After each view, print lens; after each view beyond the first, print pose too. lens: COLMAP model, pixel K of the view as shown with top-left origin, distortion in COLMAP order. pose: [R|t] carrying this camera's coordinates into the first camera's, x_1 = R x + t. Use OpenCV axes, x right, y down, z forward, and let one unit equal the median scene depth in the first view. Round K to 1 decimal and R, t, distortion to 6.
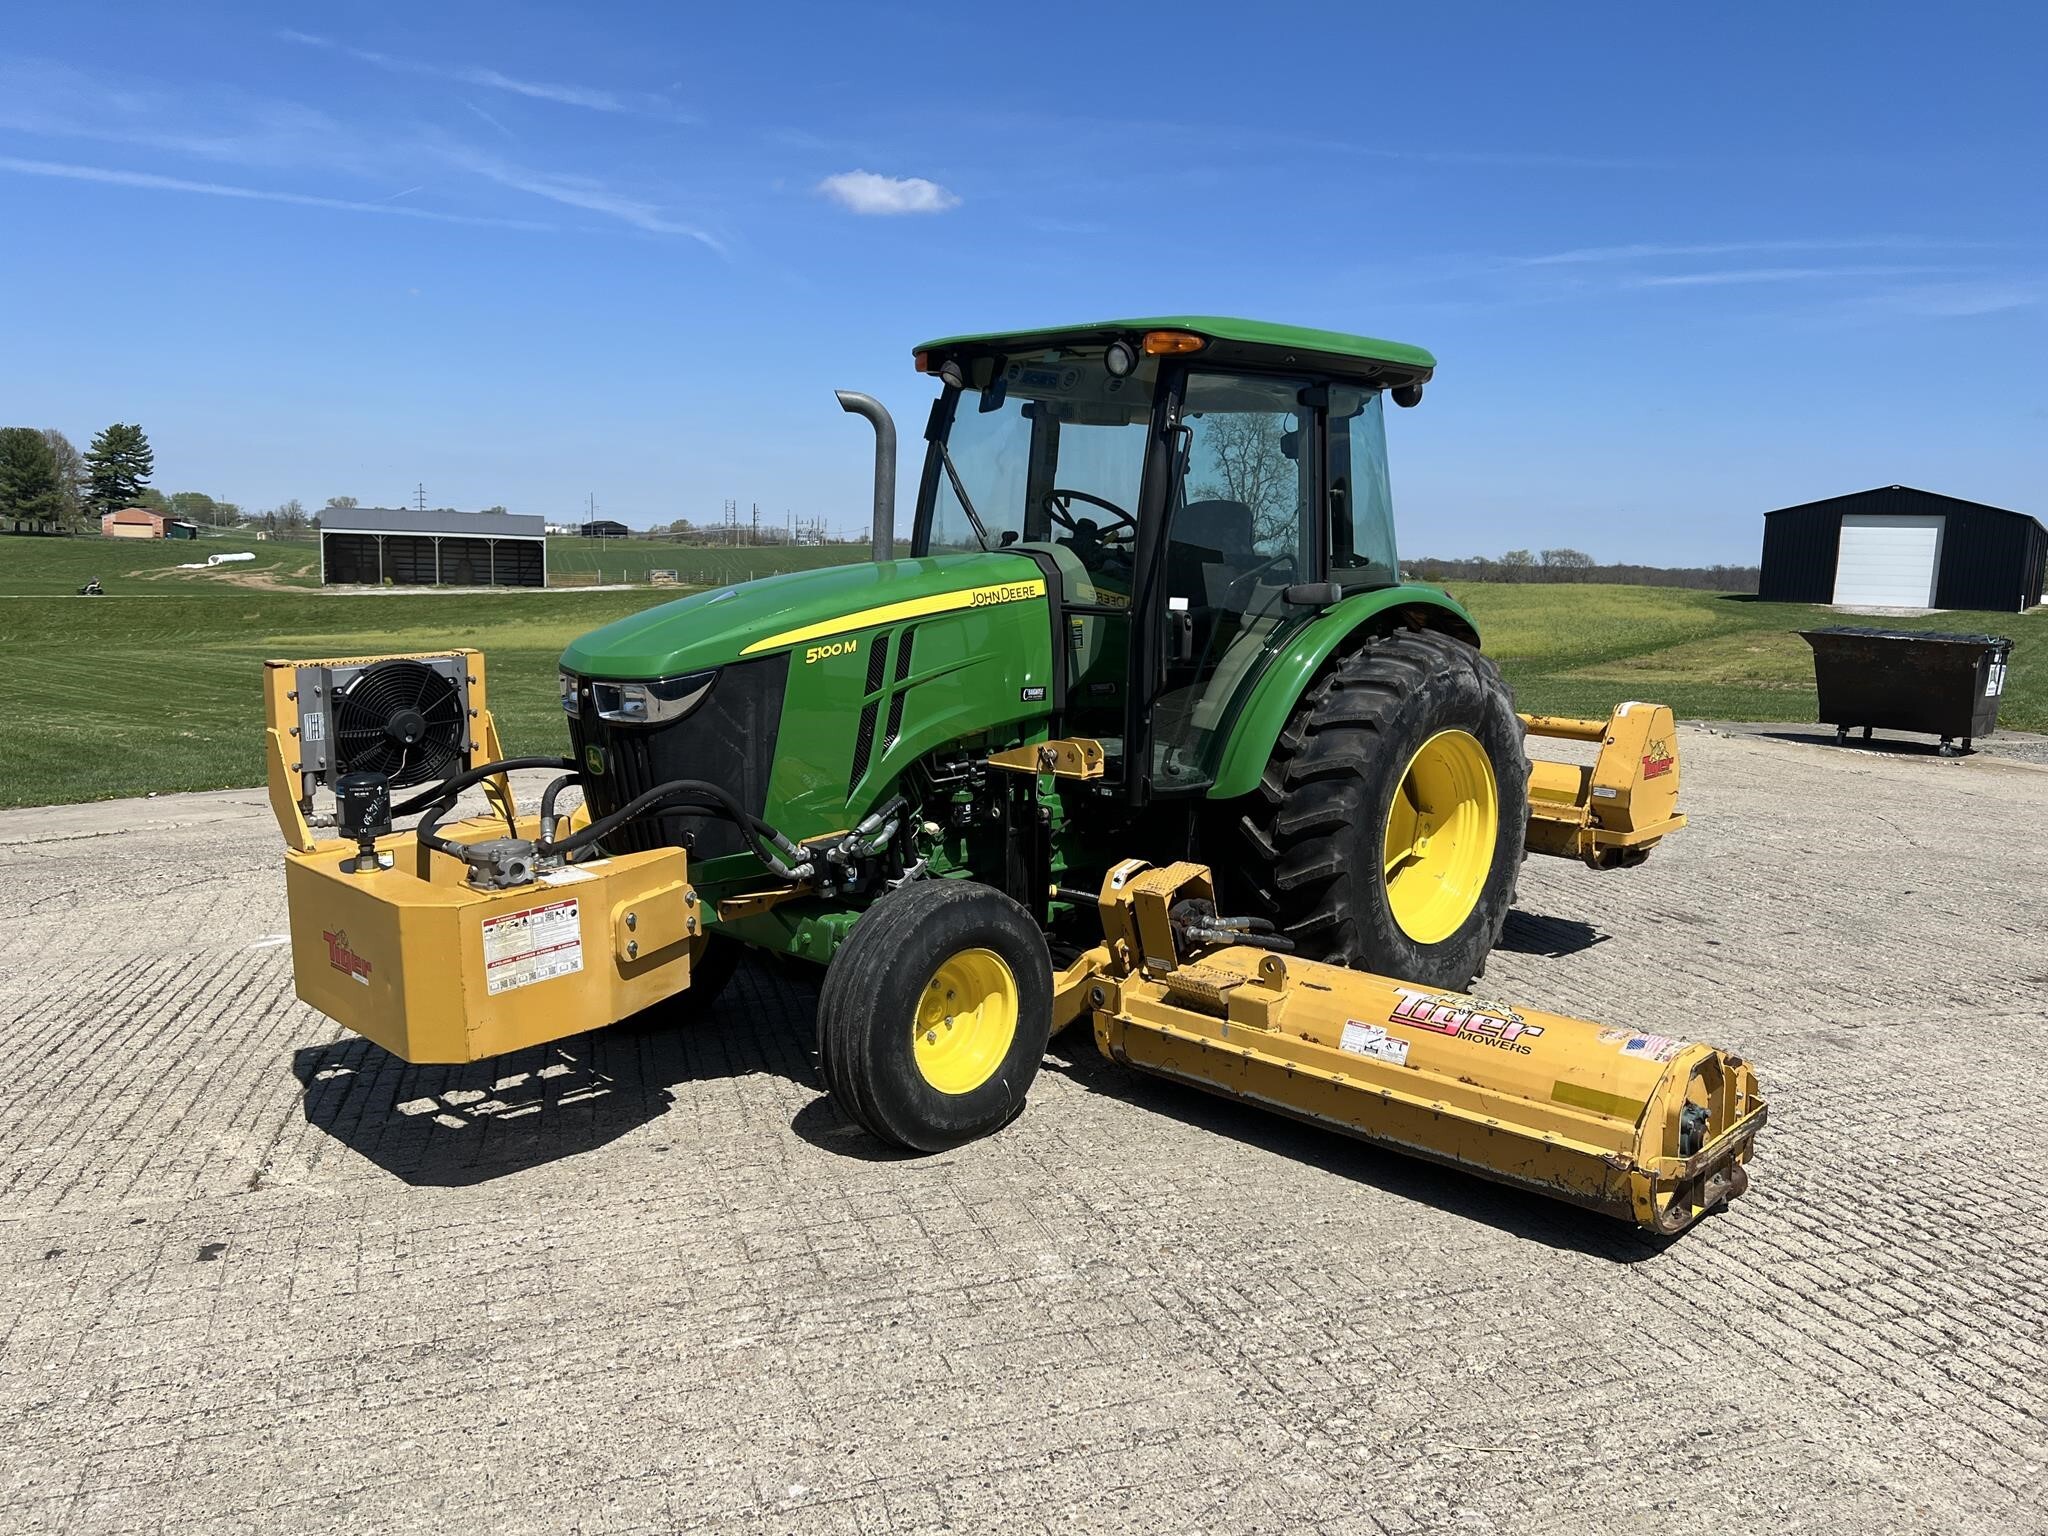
lens RADIAL K [[1533.8, 0, 1024.5], [0, 1533.8, 759.7], [0, 0, 1]] dist [0.053824, -0.058749]
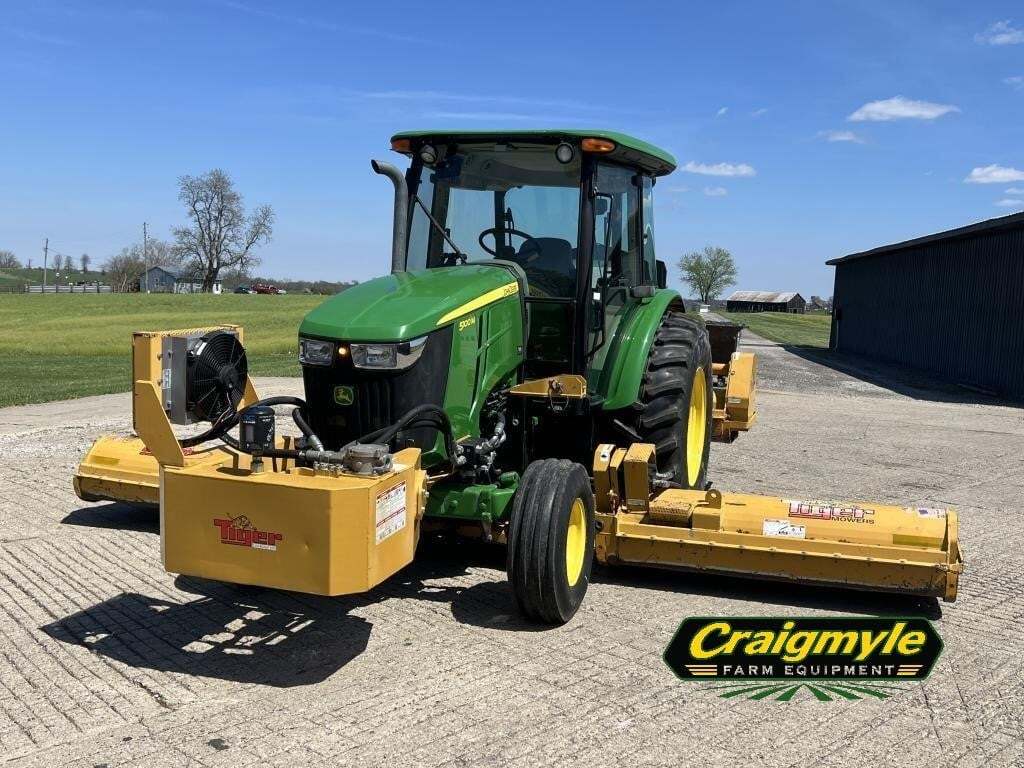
lens RADIAL K [[1010.0, 0, 520.2], [0, 1010.0, 385.0], [0, 0, 1]] dist [0.050950, 0.000000]
pose [[0.901365, -0.035274, 0.431621, -0.395260], [0.046970, 0.998761, -0.016465, 0.010392], [-0.430505, 0.035115, 0.901905, 0.017047]]
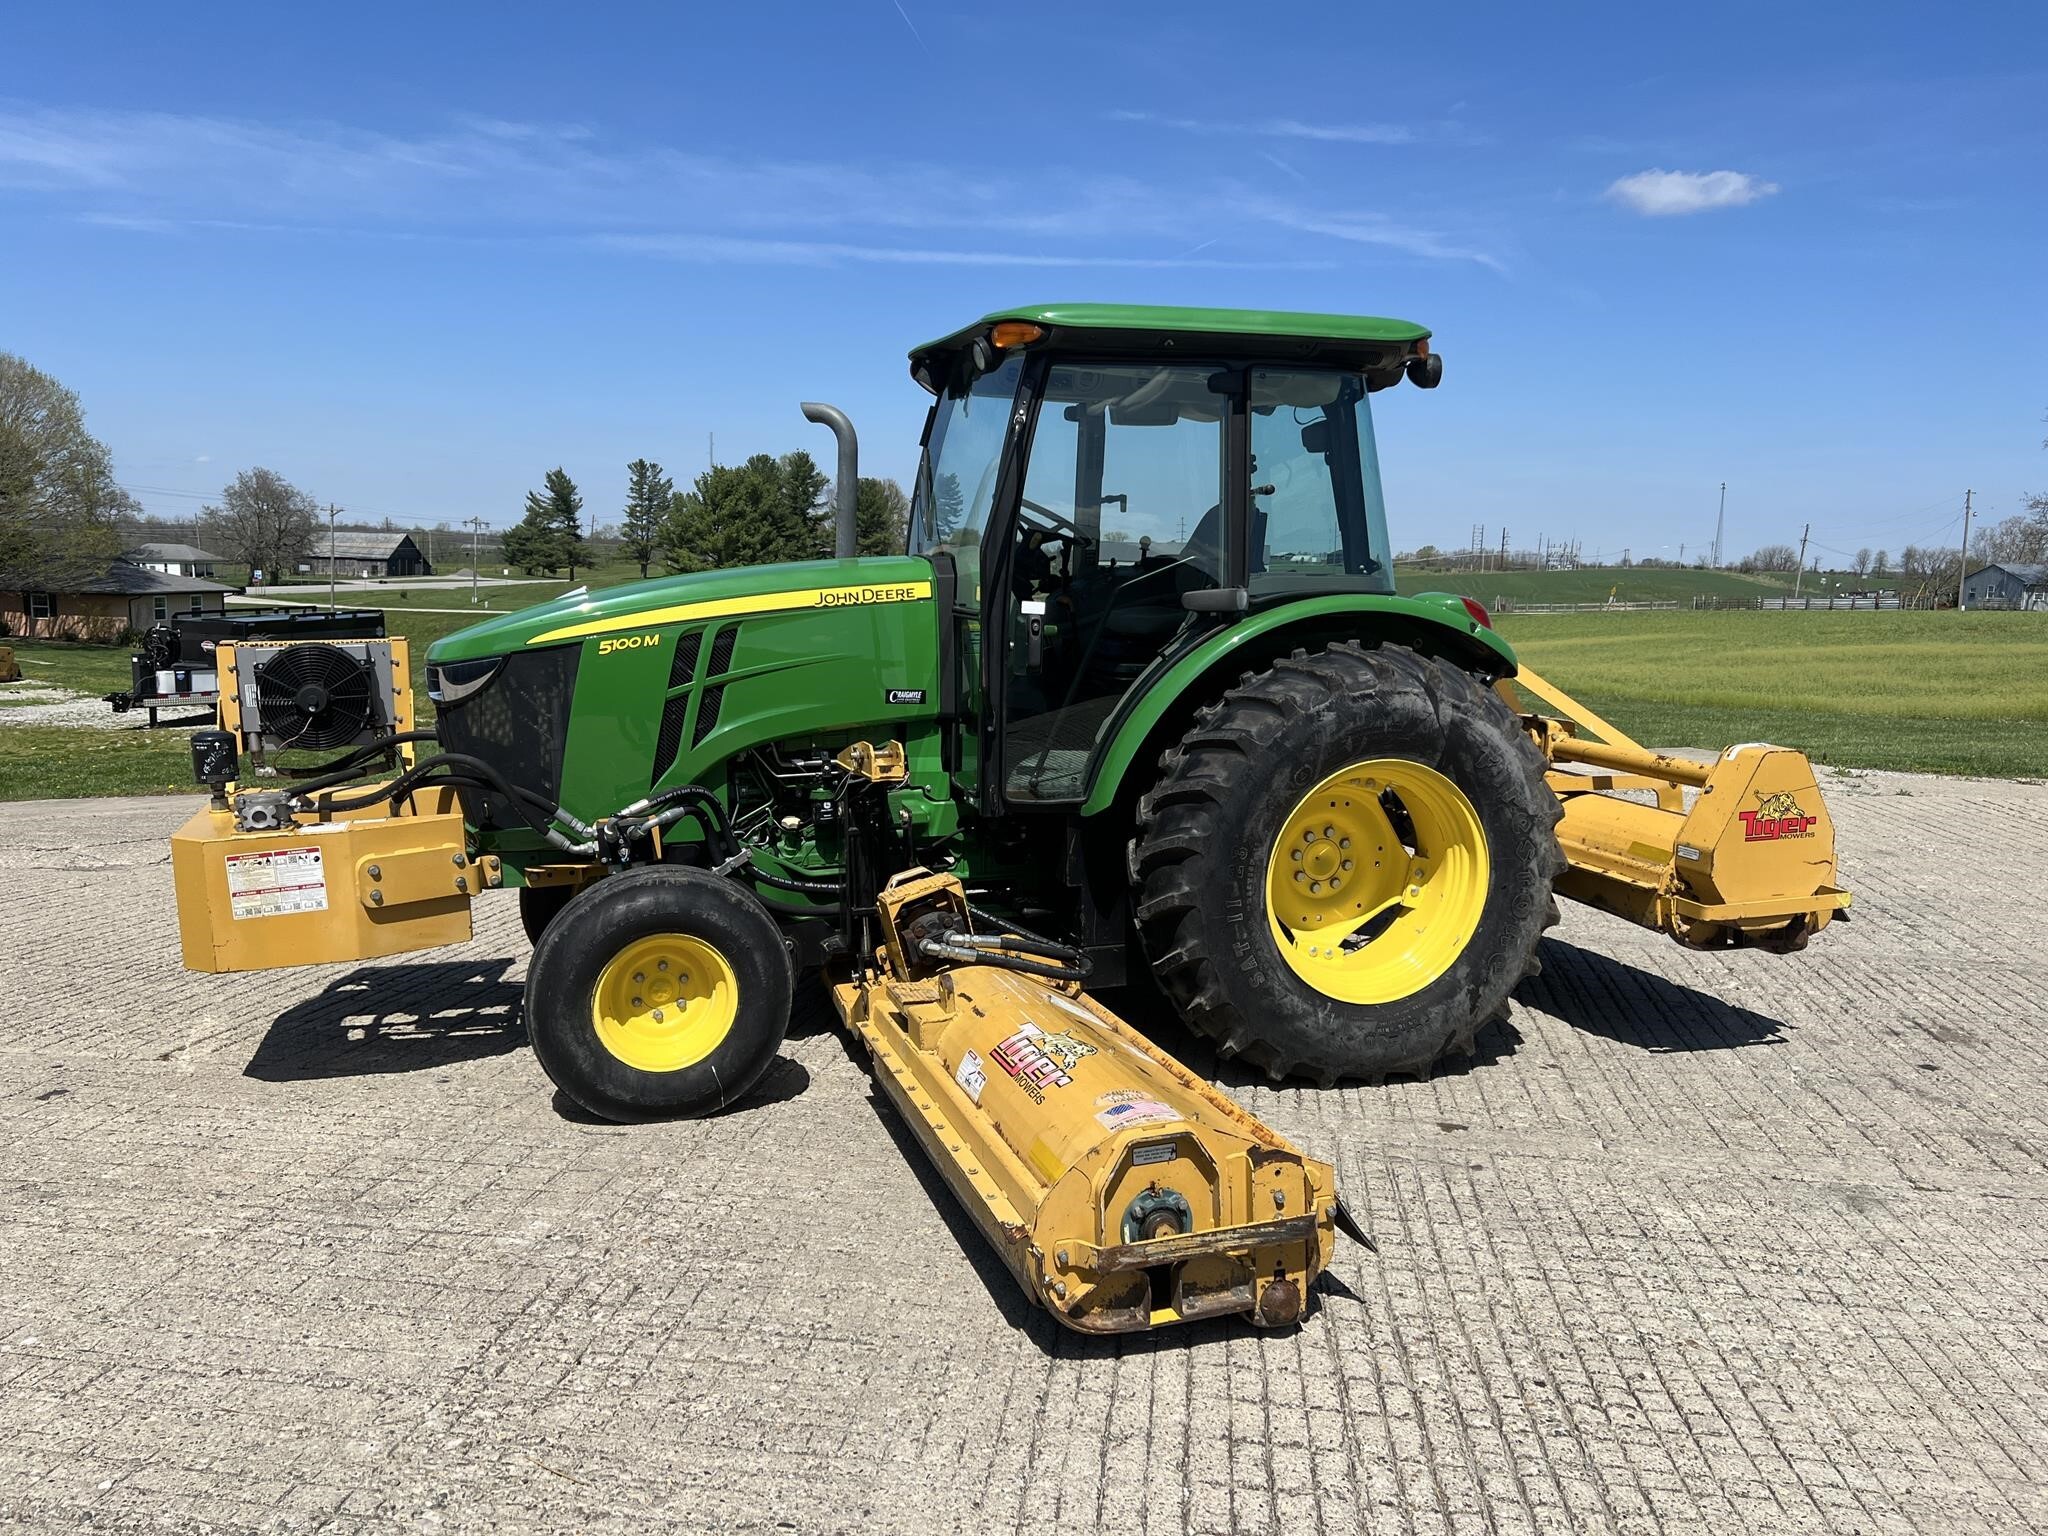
lens RADIAL K [[1533.8, 0, 1013.5], [0, 1533.8, 767.1], [0, 0, 1]] dist [0.053824, -0.058749]
pose [[0.887089, 0.056378, -0.458142, 0.448566], [-0.062210, 0.998060, 0.002362, -0.003508], [0.457387, 0.026405, 0.888876, 0.126553]]
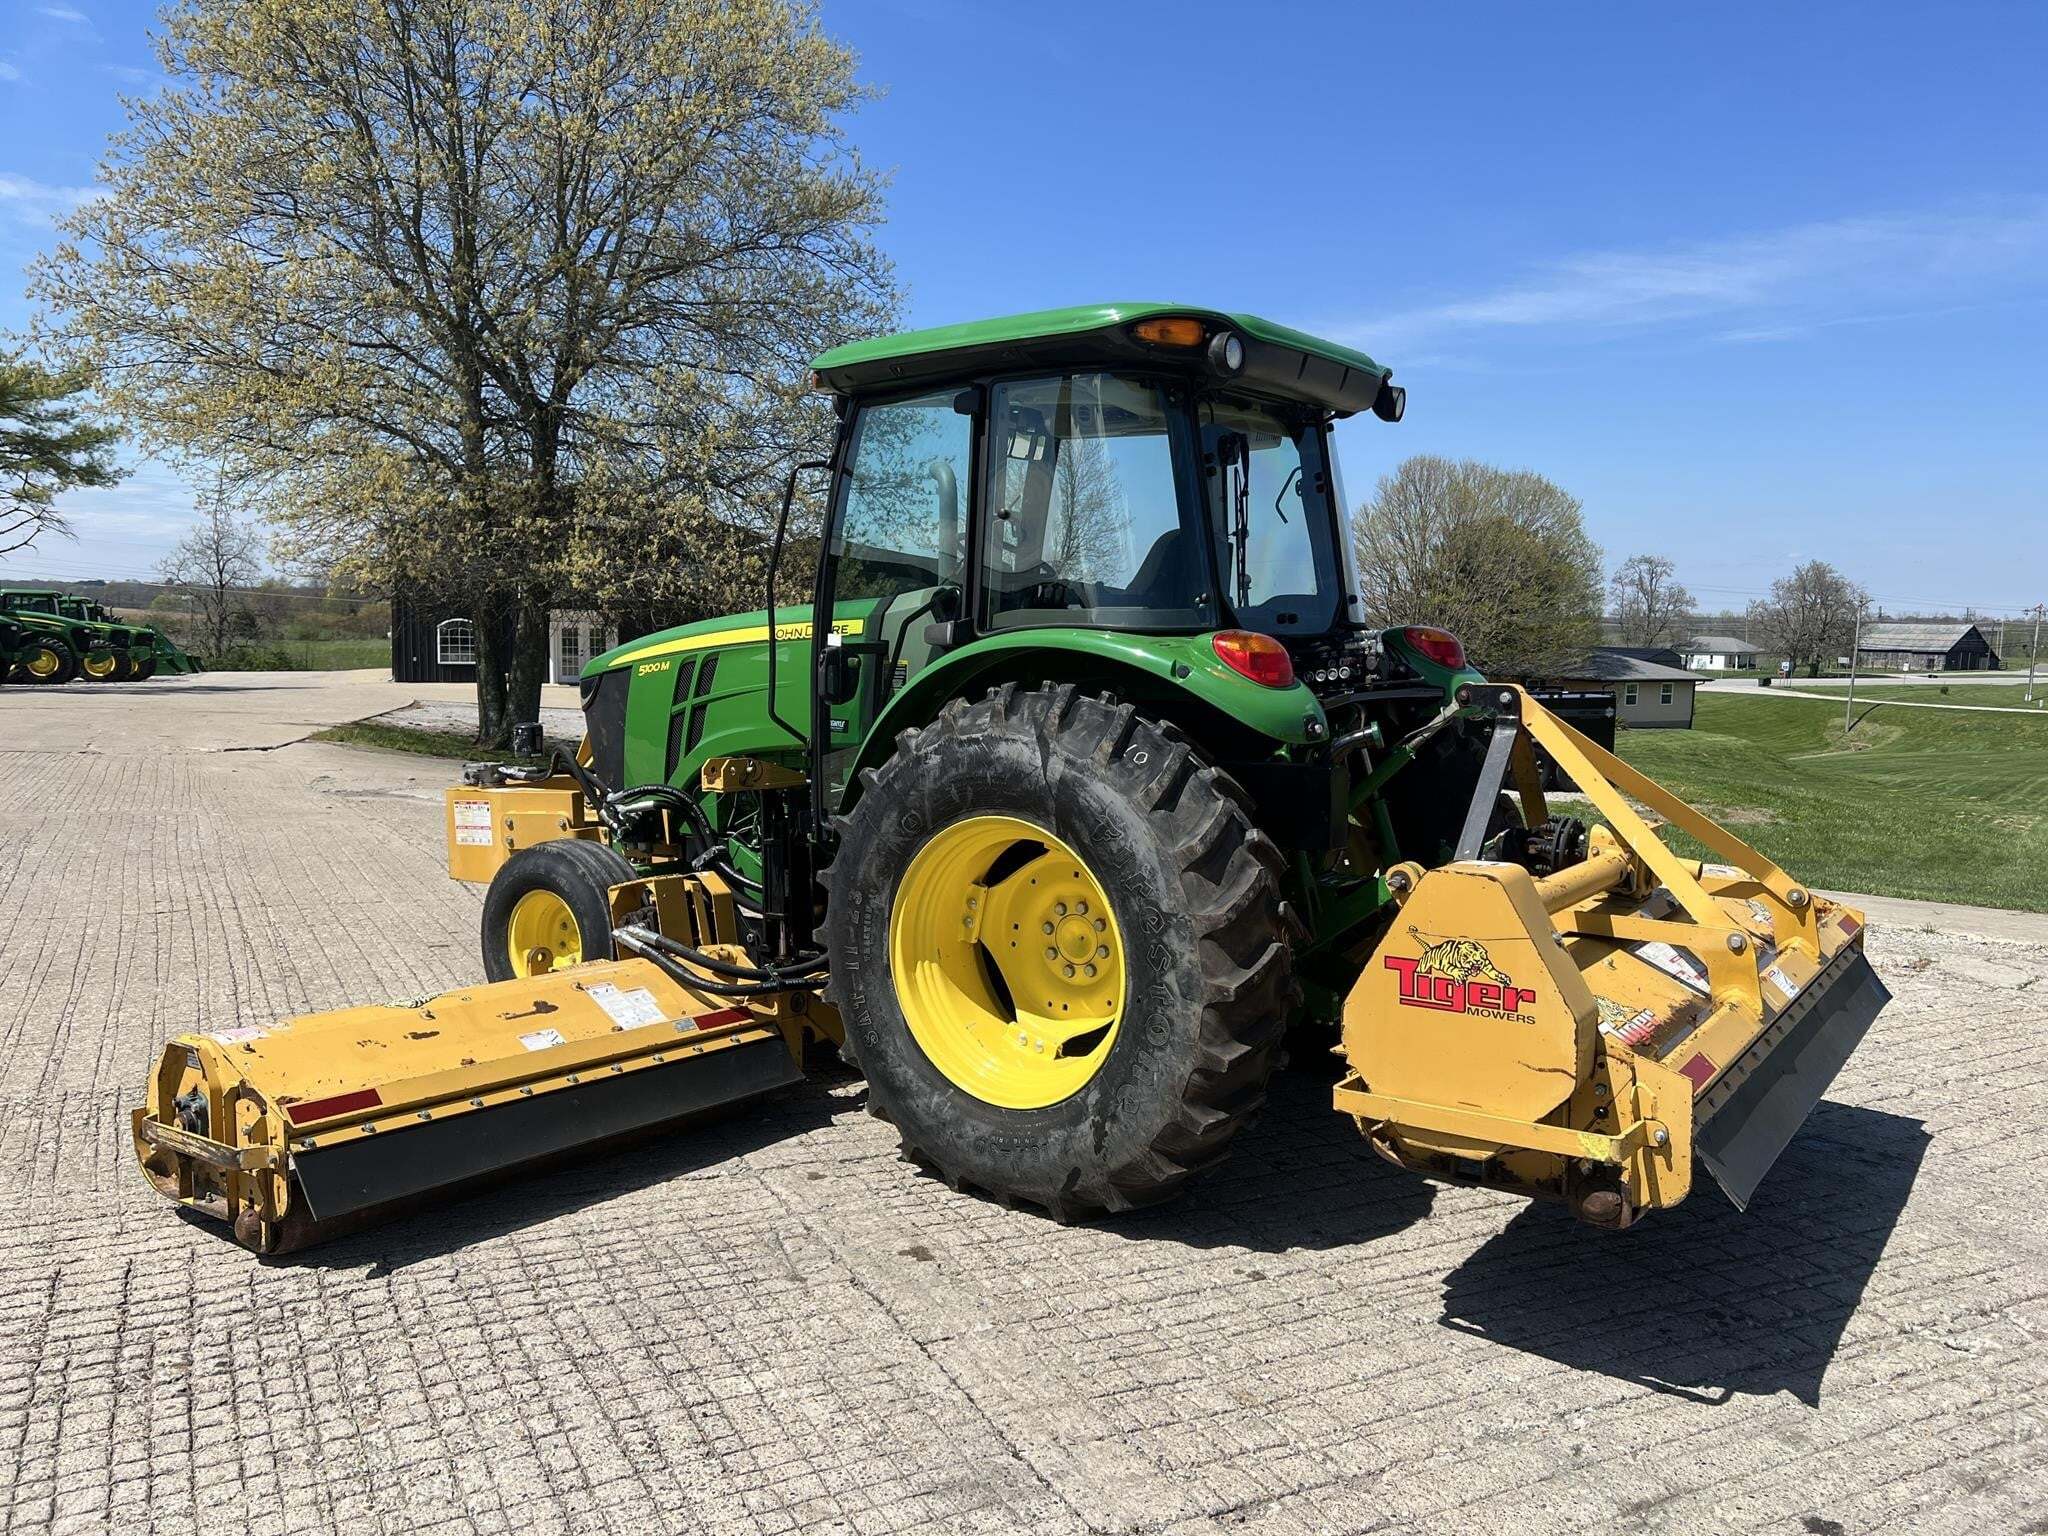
lens RADIAL K [[1533.8, 0, 1010.4], [0, 1533.8, 751.3], [0, 0, 1]] dist [0.053824, -0.058749]
pose [[0.150253, 0.062998, -0.986638, 0.921964], [-0.149822, 0.987893, 0.040262, -0.074025], [0.977229, 0.141771, 0.157872, 0.813571]]
